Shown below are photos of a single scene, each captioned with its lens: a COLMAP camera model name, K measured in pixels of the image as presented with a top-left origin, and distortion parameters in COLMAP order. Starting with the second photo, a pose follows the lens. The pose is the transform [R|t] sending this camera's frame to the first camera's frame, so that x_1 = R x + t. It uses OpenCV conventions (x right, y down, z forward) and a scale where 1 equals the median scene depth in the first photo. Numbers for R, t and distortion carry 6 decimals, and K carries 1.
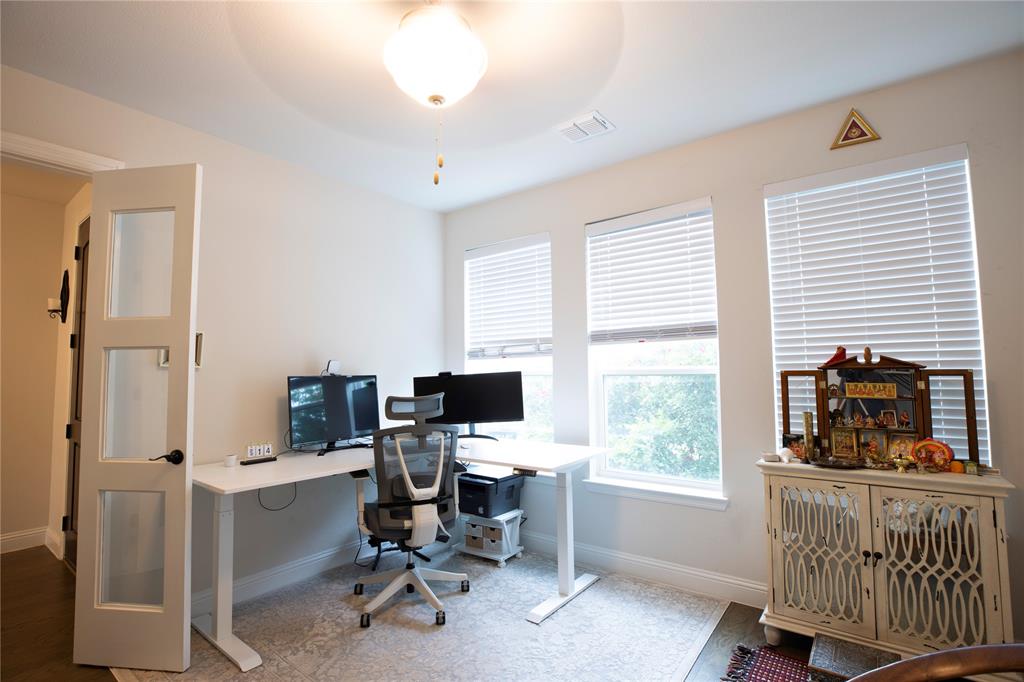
lens RADIAL K [[498.6, 0, 512.0], [0, 498.6, 339.8], [0, 0, 1]] dist [-0.002007, -0.000165]
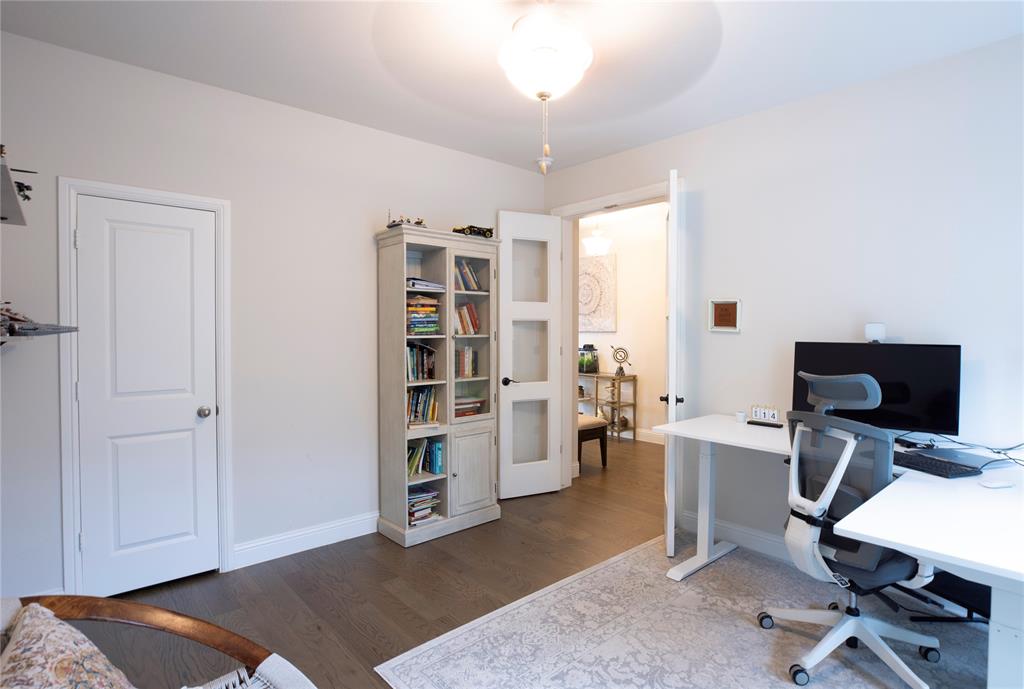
lens RADIAL K [[518.9, 0, 511.5], [0, 518.9, 341.6], [0, 0, 1]] dist [-0.002086, -0.000259]
pose [[-0.189139, 0.026001, -0.981606, 0.644574], [0.054560, 0.998383, 0.015933, 0.029865], [0.980433, -0.050543, -0.190252, 0.720954]]
